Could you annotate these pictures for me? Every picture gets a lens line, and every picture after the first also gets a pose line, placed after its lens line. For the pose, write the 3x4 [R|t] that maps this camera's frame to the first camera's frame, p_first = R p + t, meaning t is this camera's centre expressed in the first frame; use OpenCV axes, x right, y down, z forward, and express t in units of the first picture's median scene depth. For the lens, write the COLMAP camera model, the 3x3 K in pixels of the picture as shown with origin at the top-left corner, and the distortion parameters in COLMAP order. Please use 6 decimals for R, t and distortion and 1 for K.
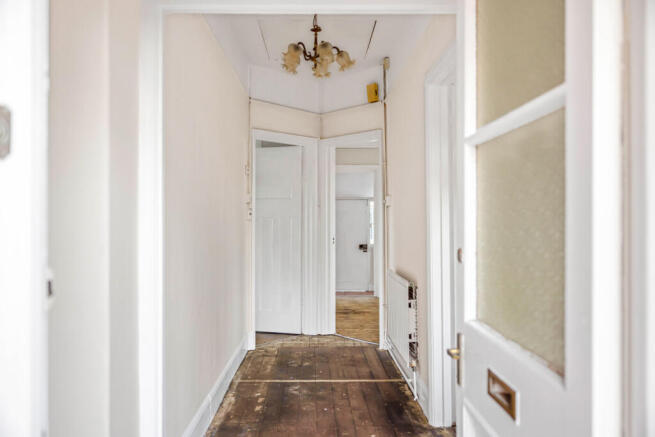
lens RADIAL K [[585.7, 0, 327.6], [0, 585.7, 218.7], [0, 0, 1]] dist [-0.008943, 0.001382]
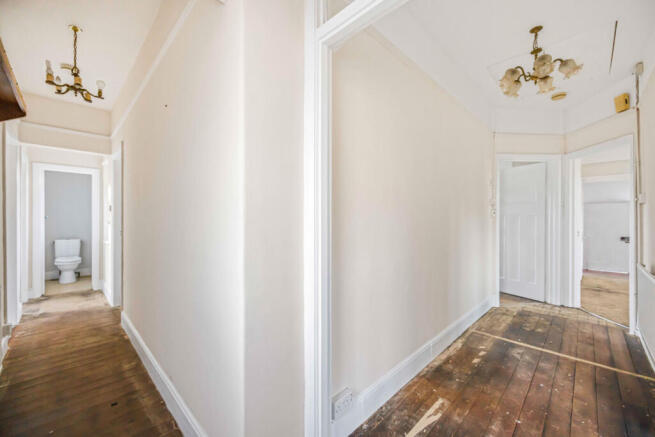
lens RADIAL K [[266.1, 0, 326.8], [0, 266.1, 219.9], [0, 0, 1]] dist [-0.000684, -0.000610]
pose [[0.694065, 0.001440, -0.719911, 0.064845], [0.002142, 0.999989, 0.004064, 0.007375], [0.719909, -0.004363, 0.694054, 0.303489]]
